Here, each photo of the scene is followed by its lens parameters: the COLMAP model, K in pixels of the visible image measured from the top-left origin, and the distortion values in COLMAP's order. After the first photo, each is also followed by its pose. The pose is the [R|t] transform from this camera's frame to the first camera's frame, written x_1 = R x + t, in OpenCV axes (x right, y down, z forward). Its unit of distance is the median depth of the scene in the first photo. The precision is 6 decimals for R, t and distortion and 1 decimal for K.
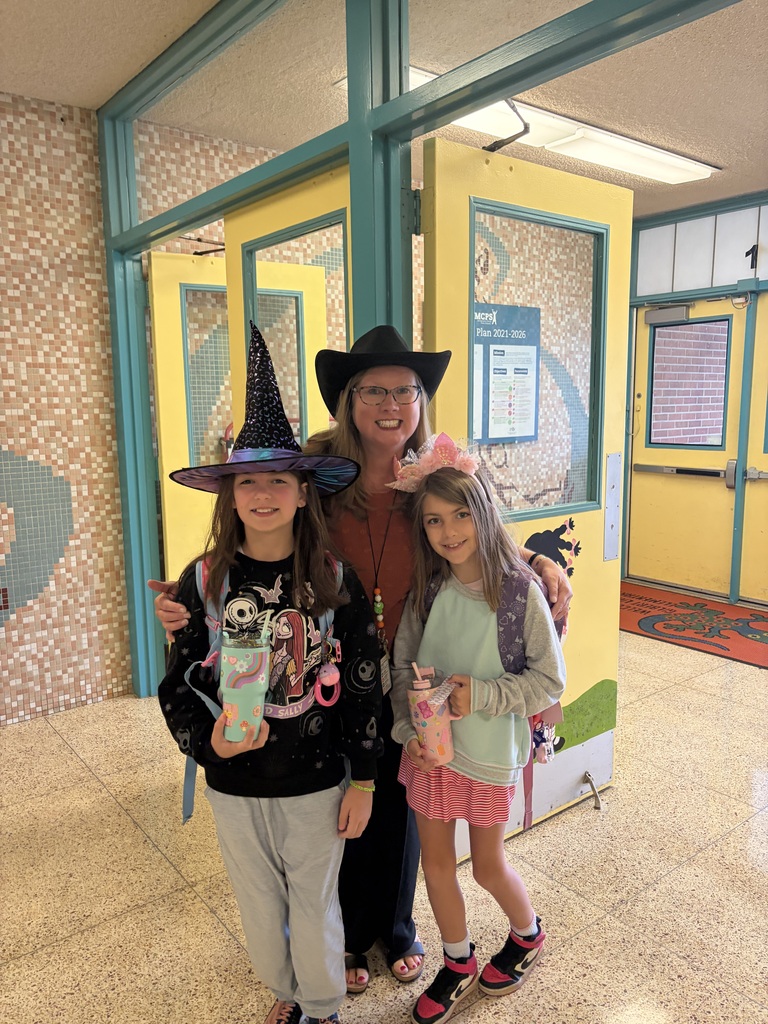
lens RADIAL K [[773.3, 0, 378.0], [0, 773.3, 513.5], [0, 0, 1]] dist [0.018490, 0.005532]
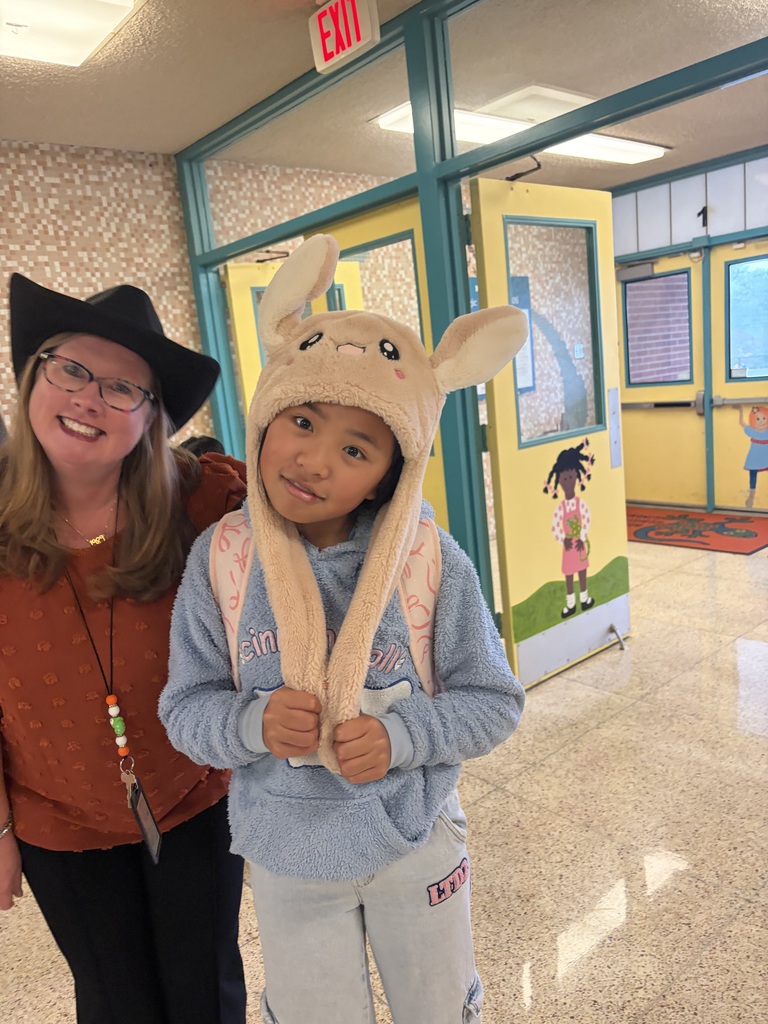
lens RADIAL K [[773.3, 0, 379.0], [0, 773.3, 513.6], [0, 0, 1]] dist [0.018490, 0.005532]
pose [[0.994997, -0.096956, 0.024103, -0.114883], [0.095994, 0.994645, 0.038301, 0.036167], [-0.027687, -0.035796, 0.998976, -0.258851]]
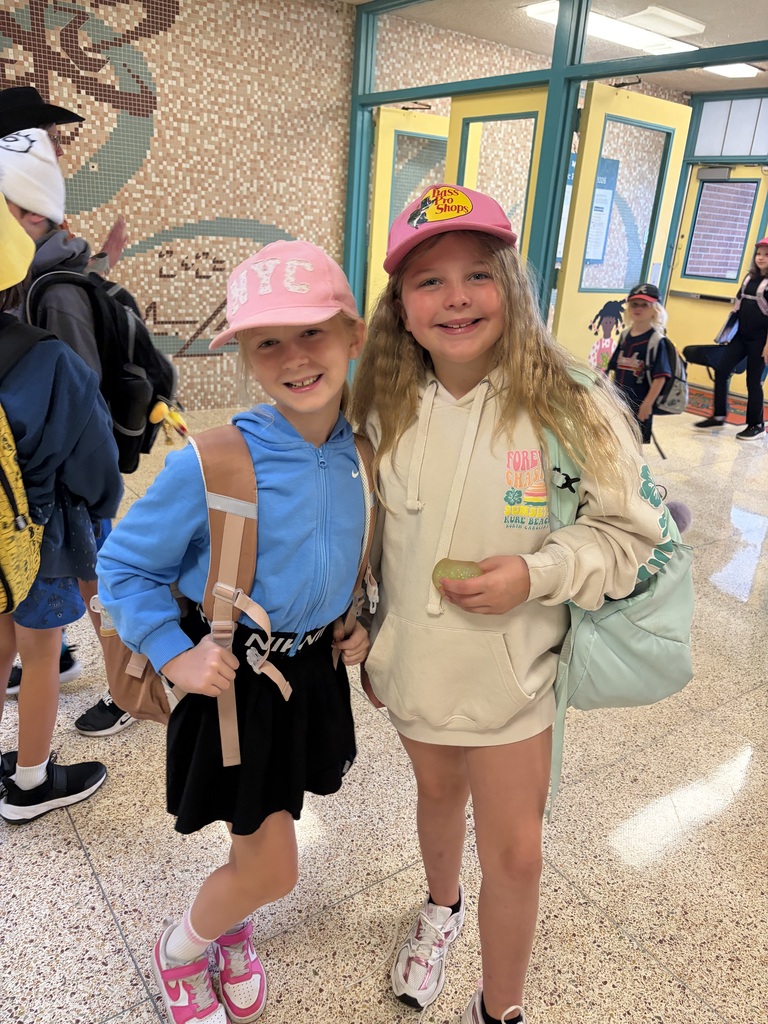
lens RADIAL K [[773.3, 0, 391.9], [0, 773.3, 509.1], [0, 0, 1]] dist [0.018490, 0.005532]
pose [[0.995903, 0.090421, 0.001434, -0.193429], [-0.088800, 0.974800, 0.204646, 0.122323], [0.017107, -0.203935, 0.978835, -0.661919]]
